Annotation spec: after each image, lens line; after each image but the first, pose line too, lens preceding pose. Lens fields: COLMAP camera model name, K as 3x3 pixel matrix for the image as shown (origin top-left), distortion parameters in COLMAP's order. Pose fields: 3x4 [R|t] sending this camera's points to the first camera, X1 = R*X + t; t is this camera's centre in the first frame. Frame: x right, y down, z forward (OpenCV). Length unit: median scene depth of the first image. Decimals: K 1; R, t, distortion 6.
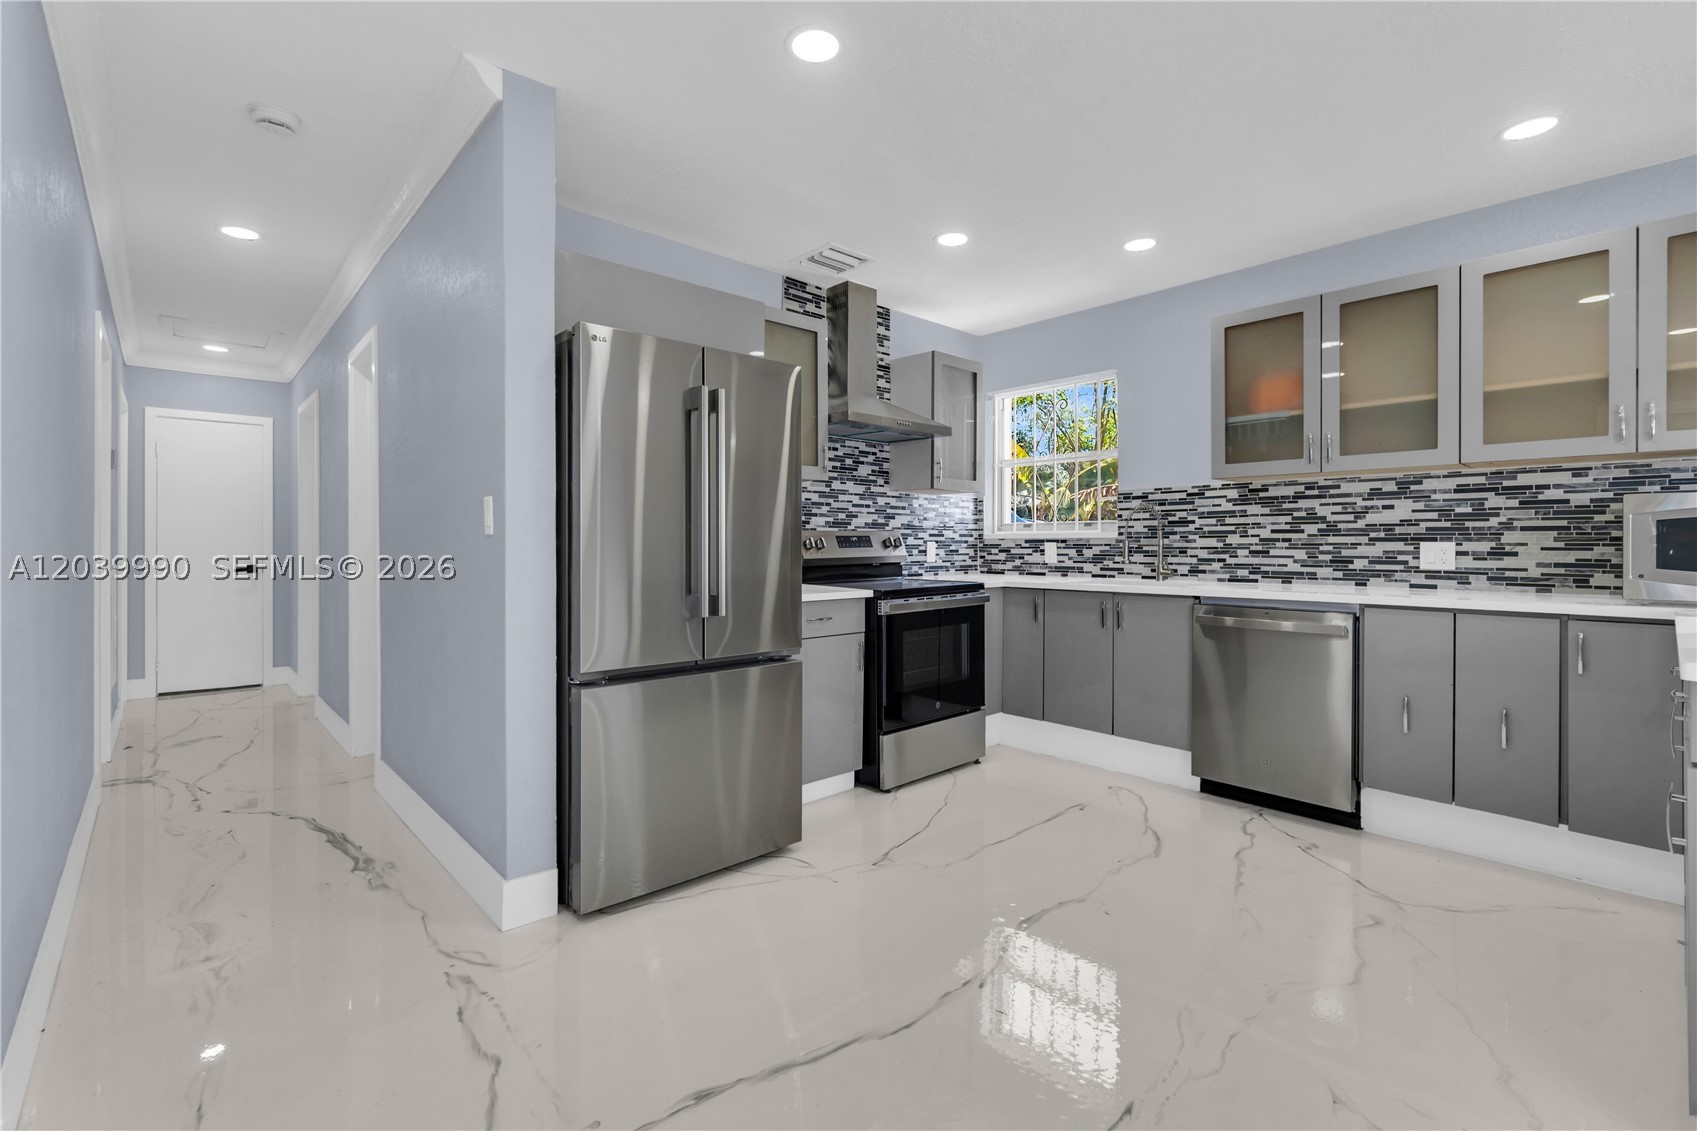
lens RADIAL K [[753.4, 0, 844.2], [0, 753.4, 545.0], [0, 0, 1]] dist [0.004866, 0.000207]
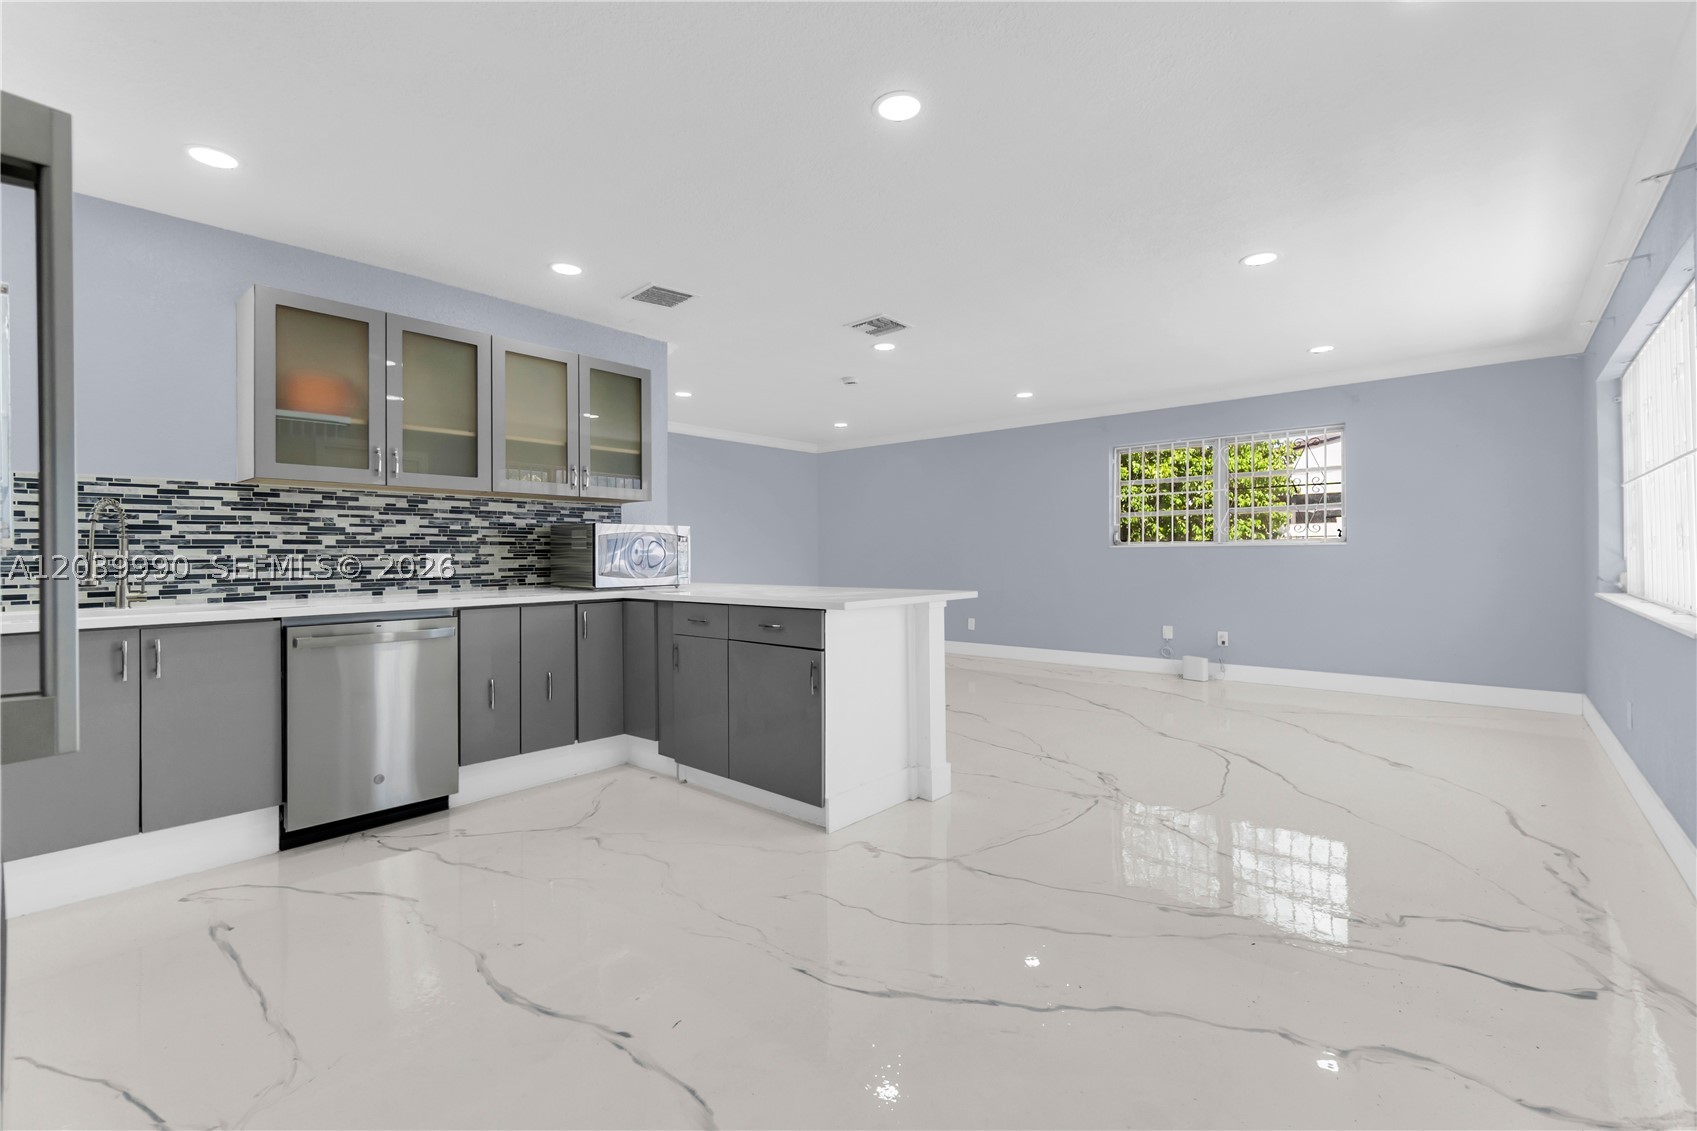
lens RADIAL K [[736.6, 0, 838.5], [0, 736.6, 551.1], [0, 0, 1]] dist [-0.001879, 0.000550]
pose [[-0.112940, 0.005251, 0.993588, -0.387721], [0.008453, 0.999955, -0.004324, 0.002508], [-0.993566, 0.007910, -0.112979, 0.445671]]
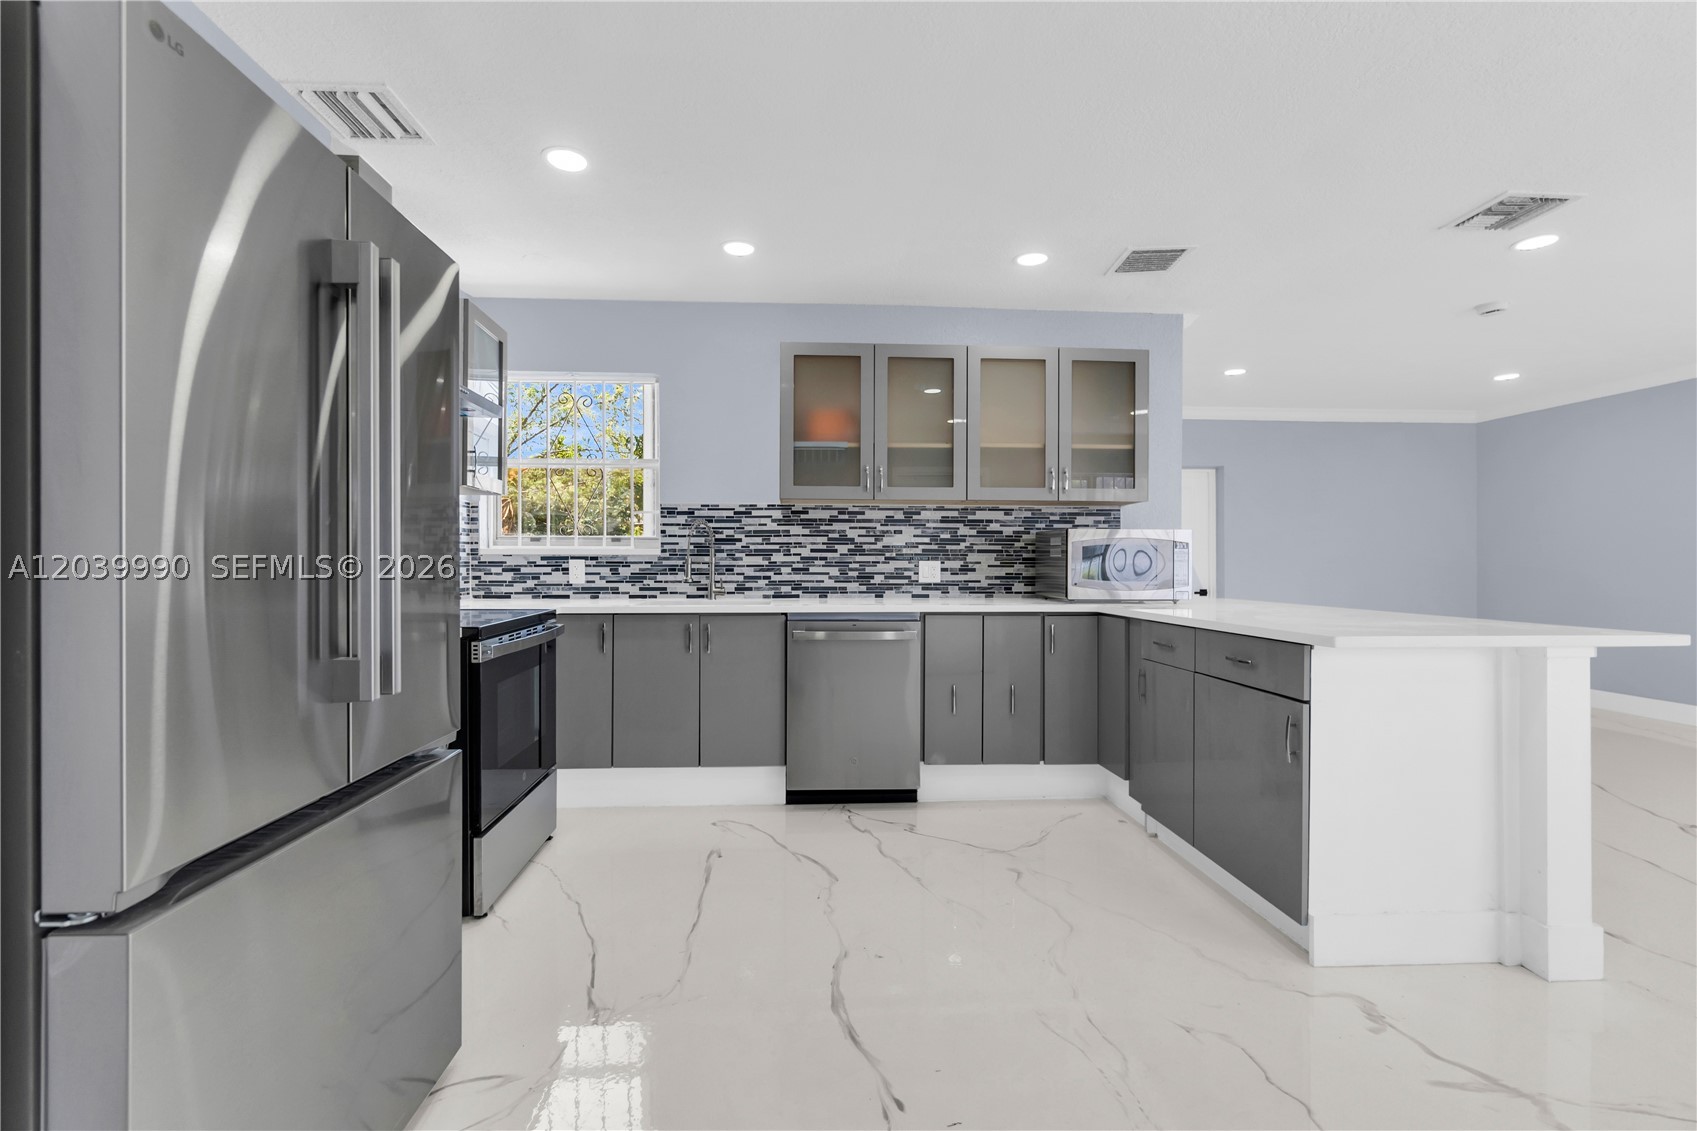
lens RADIAL K [[744.8, 0, 838.0], [0, 744.8, 566.7], [0, 0, 1]] dist [-0.001688, -0.000059]
pose [[0.628881, -0.000909, 0.777501, -0.252132], [-0.001507, 0.999996, 0.002388, 0.002745], [-0.777500, -0.002673, 0.628877, 0.293655]]
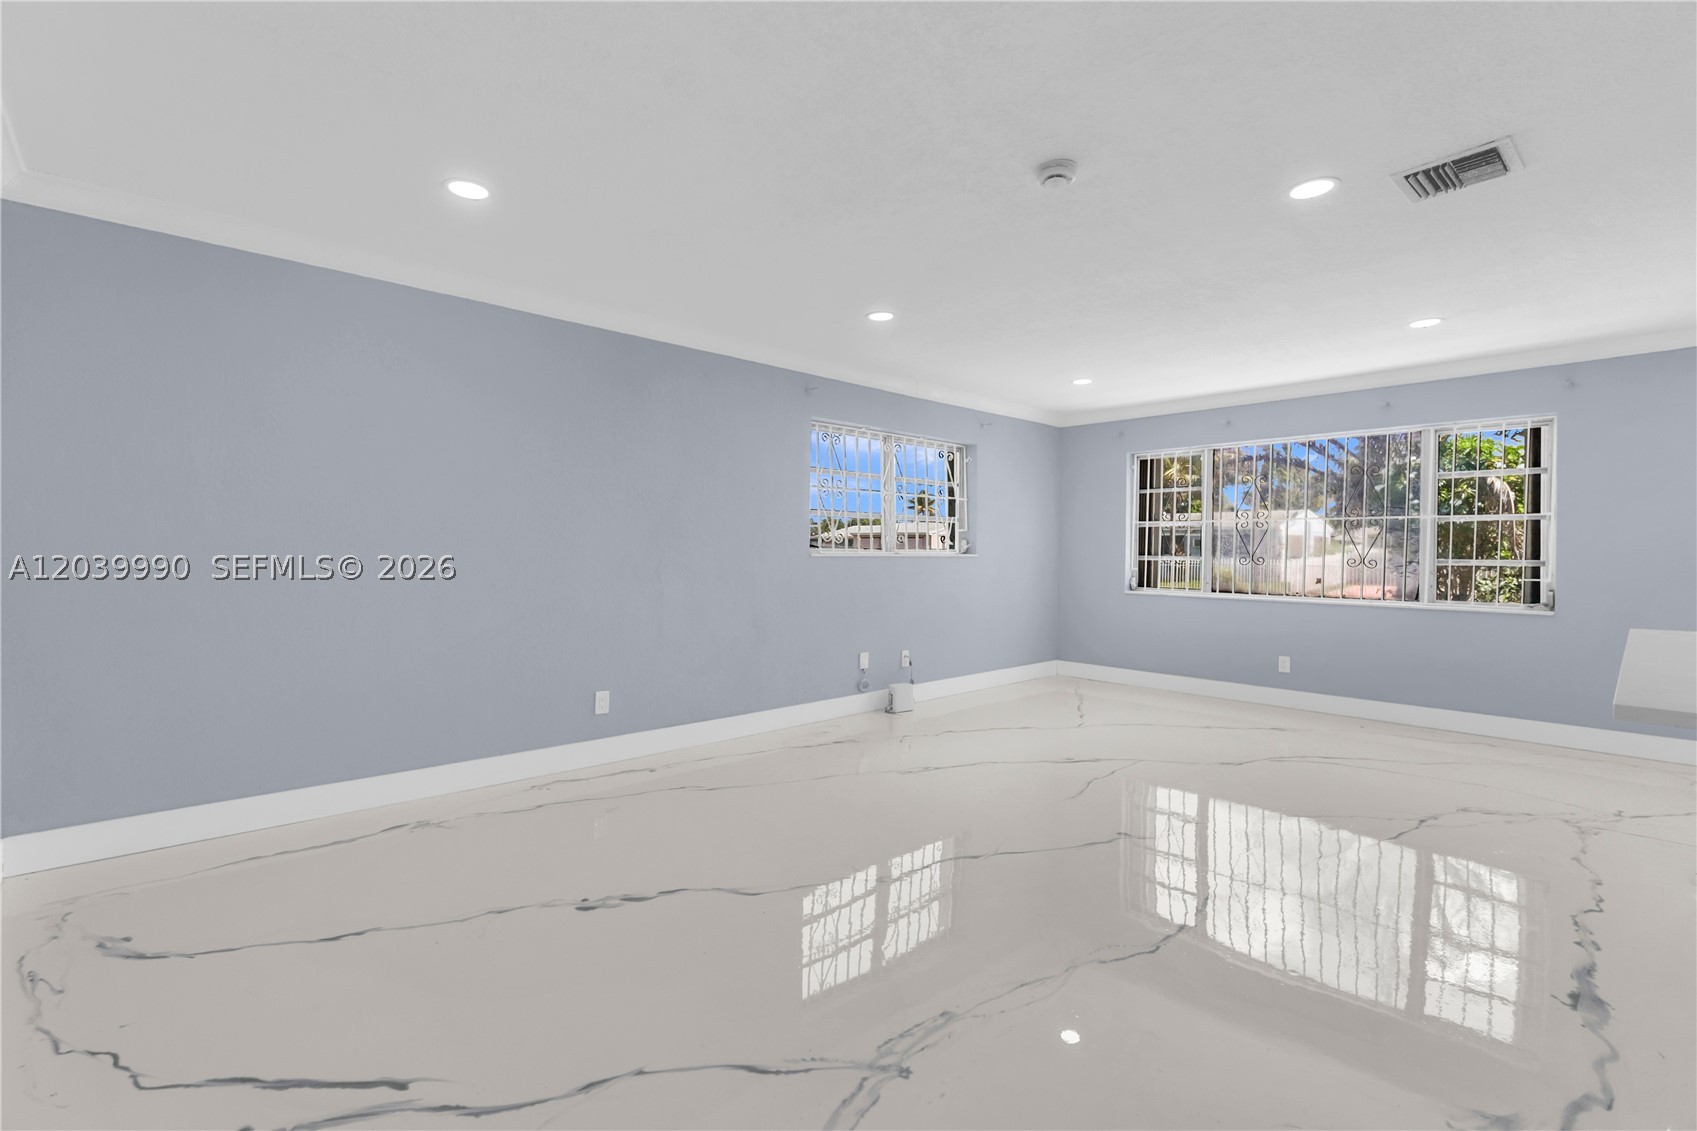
lens RADIAL K [[738.5, 0, 834.3], [0, 738.5, 557.5], [0, 0, 1]] dist [0.002625, 0.001016]
pose [[-0.999971, -0.007532, 0.000804, 1.419036], [-0.007521, 0.999895, 0.012365, -0.024440], [-0.000897, 0.012359, -0.999923, 0.934475]]
